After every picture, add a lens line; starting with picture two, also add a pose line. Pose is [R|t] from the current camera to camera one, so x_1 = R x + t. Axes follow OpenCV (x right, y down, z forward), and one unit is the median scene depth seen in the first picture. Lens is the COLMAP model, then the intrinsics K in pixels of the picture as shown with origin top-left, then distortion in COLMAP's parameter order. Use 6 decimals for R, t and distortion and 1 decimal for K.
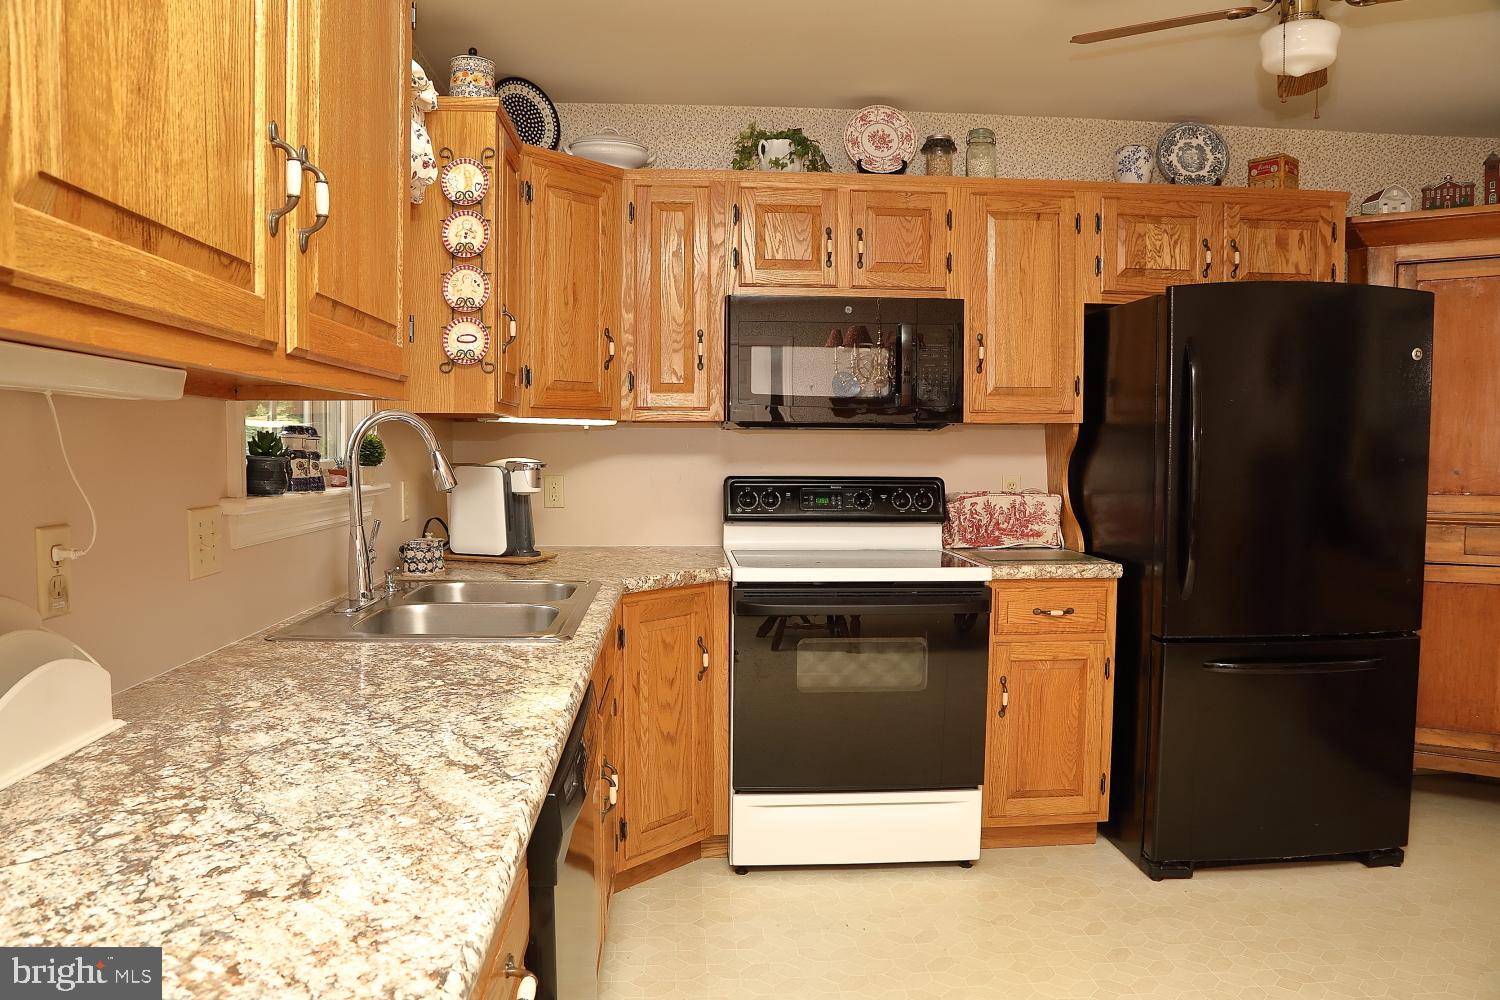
lens RADIAL K [[1044.3, 0, 745.9], [0, 1044.3, 511.2], [0, 0, 1]] dist [-0.119420, 0.067118]
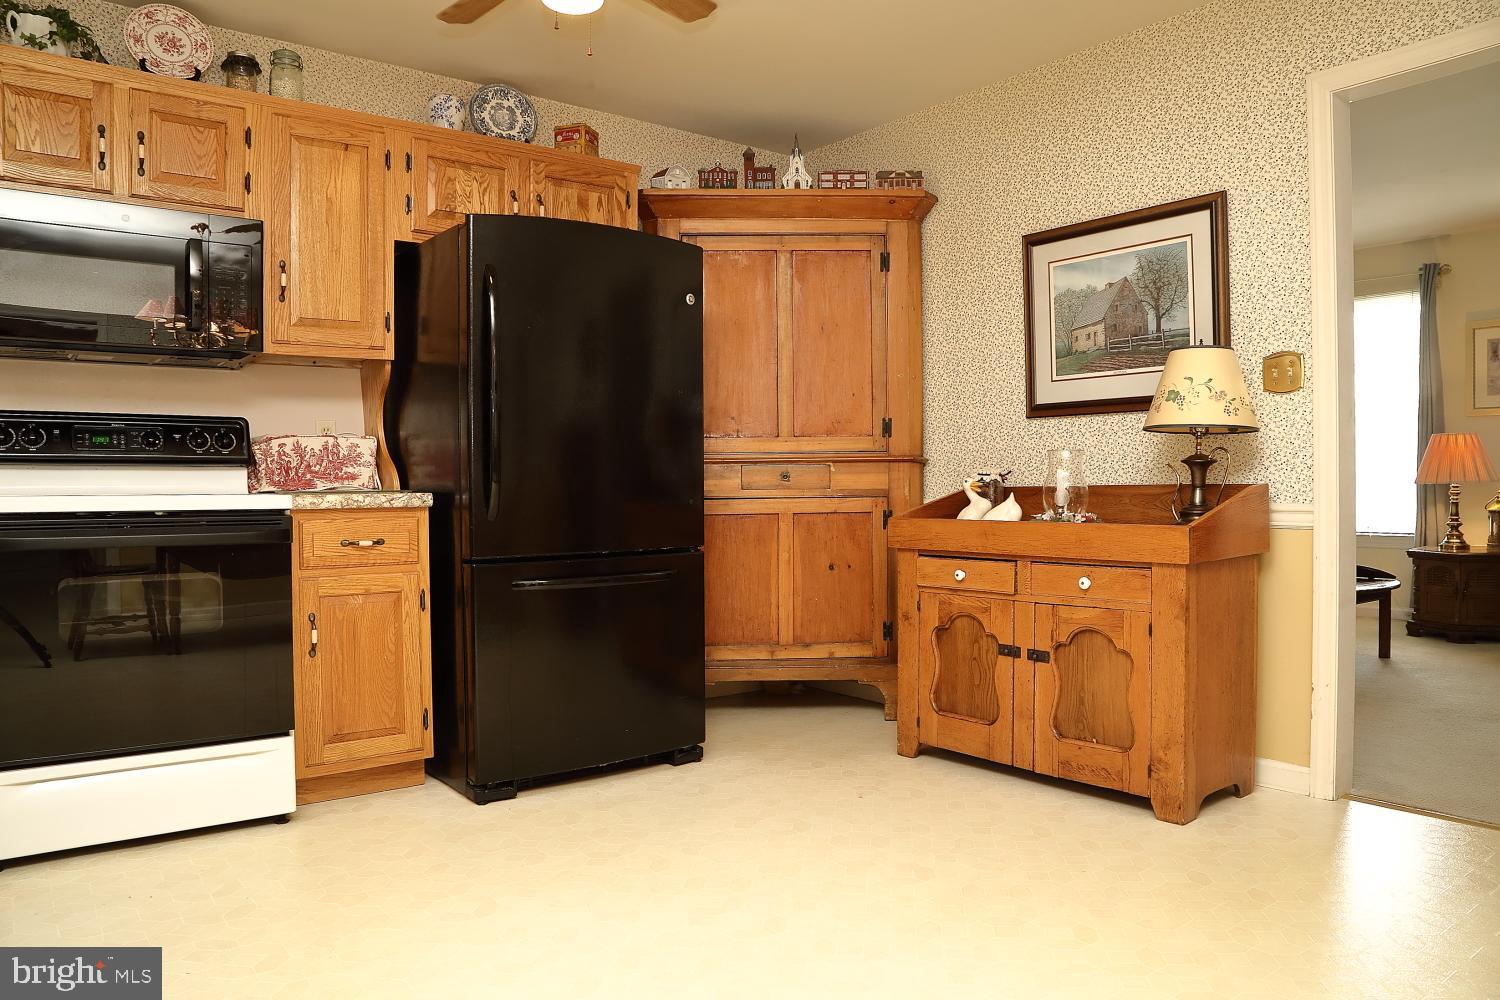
lens RADIAL K [[1044.3, 0, 745.9], [0, 1044.3, 511.2], [0, 0, 1]] dist [-0.119420, 0.067118]
pose [[0.833333, -0.021263, 0.552362, 0.060688], [0.041016, 0.998884, -0.023429, 0.097579], [-0.551247, 0.042180, 0.833275, -0.001975]]
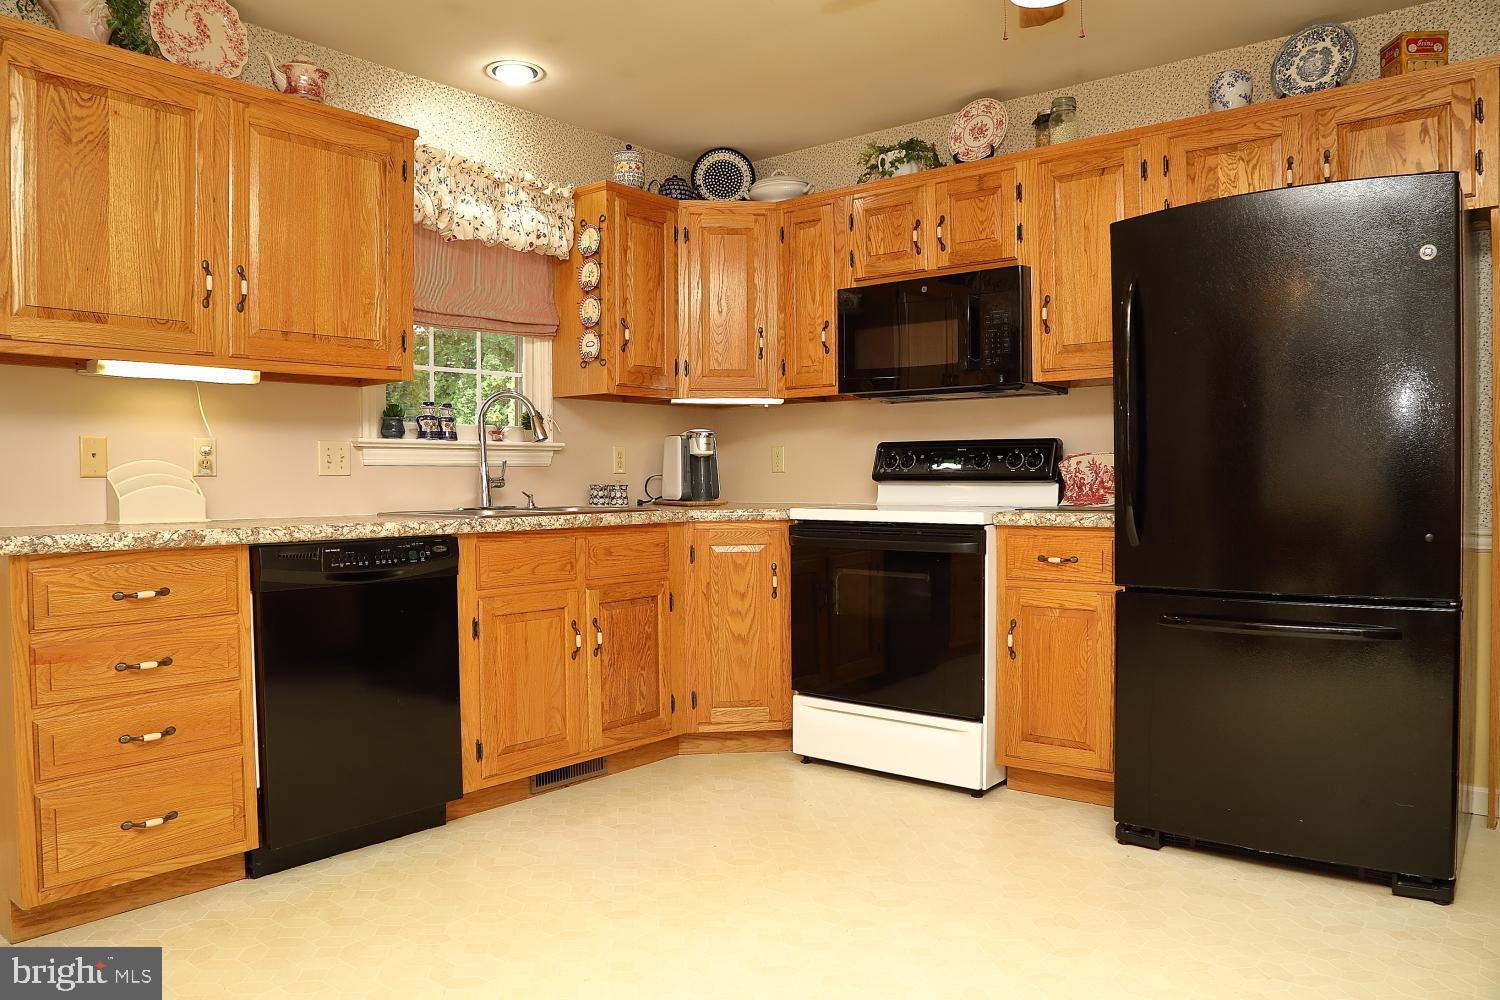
lens RADIAL K [[1044.3, 0, 745.9], [0, 1044.3, 511.2], [0, 0, 1]] dist [-0.119420, 0.067118]
pose [[0.733970, 0.013138, -0.679055, 0.707673], [-0.030104, 0.999460, -0.013201, 0.067435], [0.678514, 0.030131, 0.733969, 0.043151]]
